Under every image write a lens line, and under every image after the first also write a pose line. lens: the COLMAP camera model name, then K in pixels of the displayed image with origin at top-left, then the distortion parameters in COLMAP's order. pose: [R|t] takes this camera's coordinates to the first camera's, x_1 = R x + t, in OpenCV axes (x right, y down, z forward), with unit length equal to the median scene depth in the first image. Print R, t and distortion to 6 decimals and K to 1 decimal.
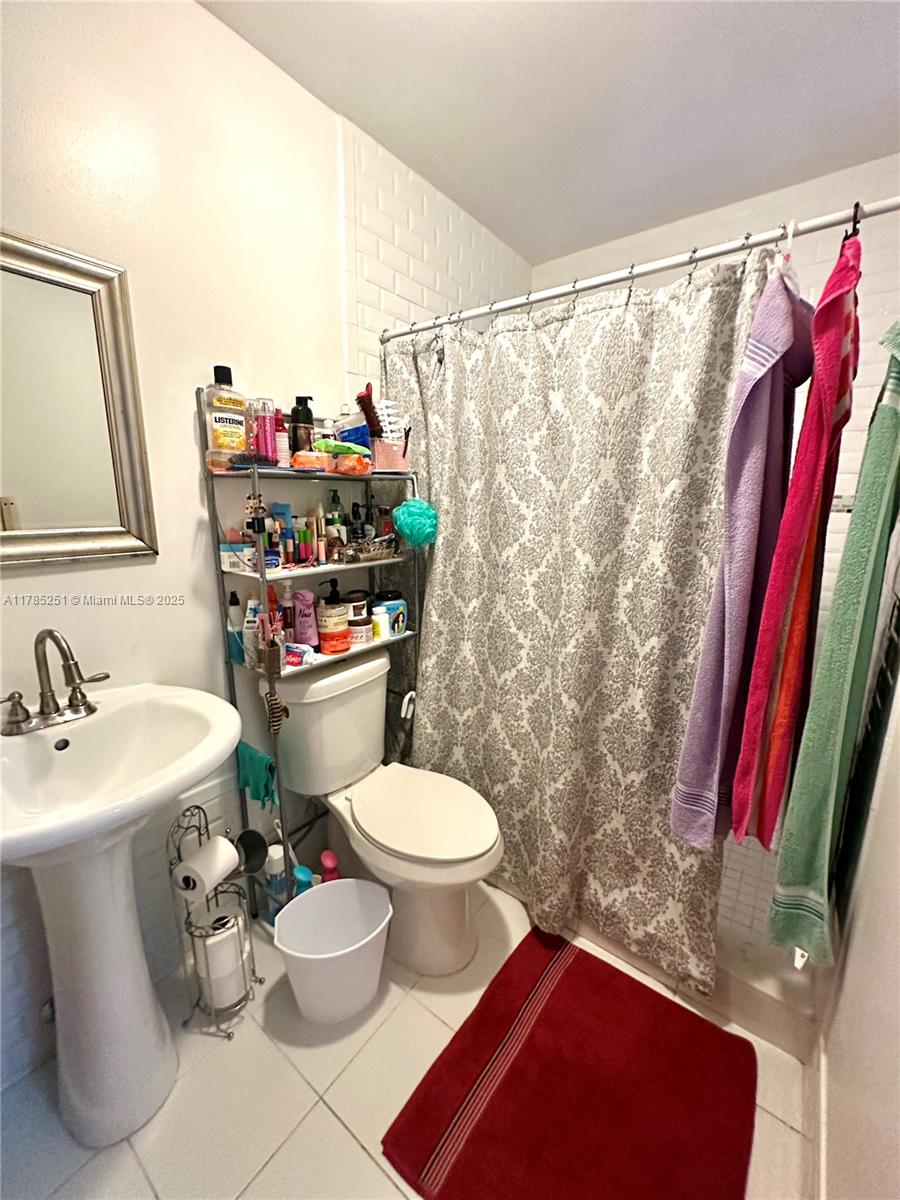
lens RADIAL K [[480.1, 0, 452.6], [0, 480.1, 595.6], [0, 0, 1]] dist [-0.000634, 0.000573]
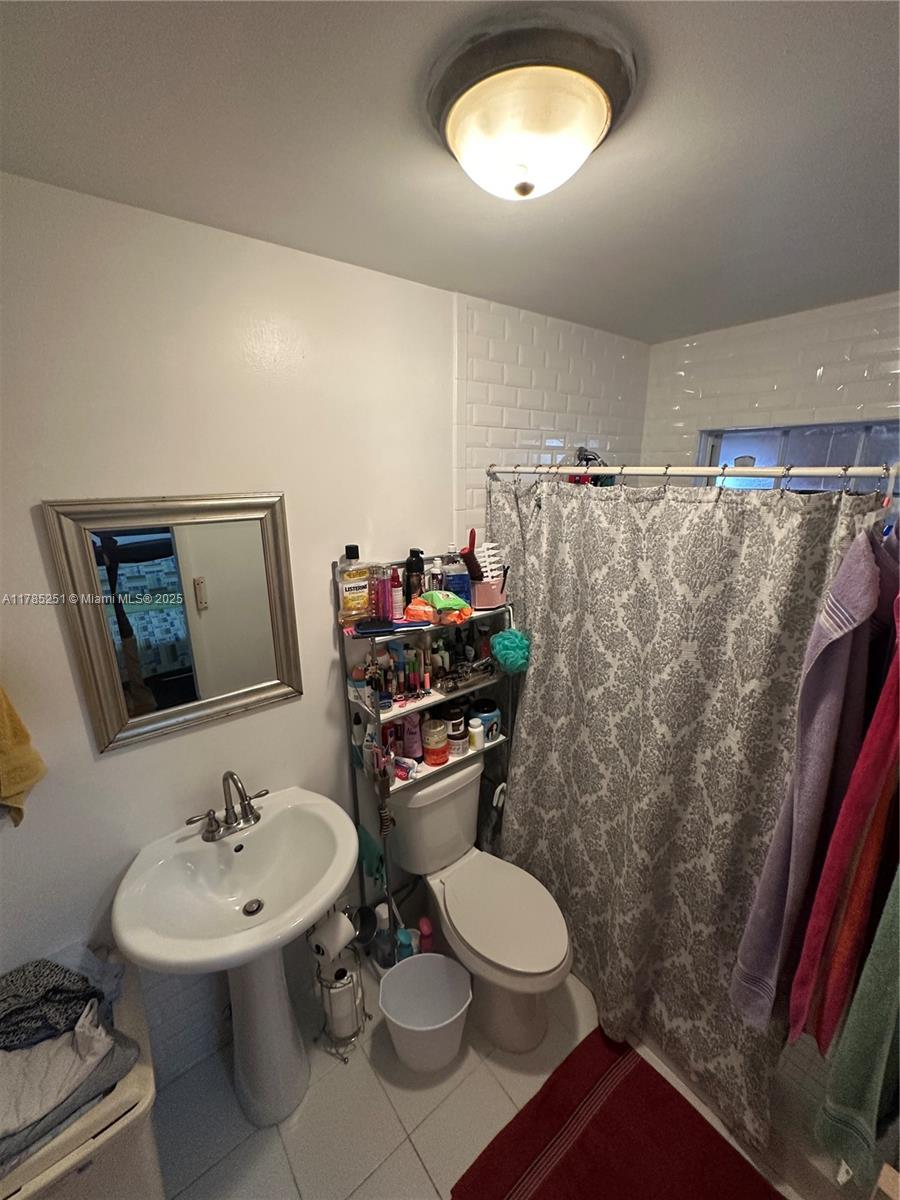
lens RADIAL K [[480.1, 0, 452.6], [0, 480.1, 595.6], [0, 0, 1]] dist [-0.000634, 0.000573]
pose [[0.968294, 0.048733, -0.245013, 0.070537], [-0.034985, 0.997576, 0.060156, -0.398913], [0.247350, -0.049677, 0.967652, -0.119938]]
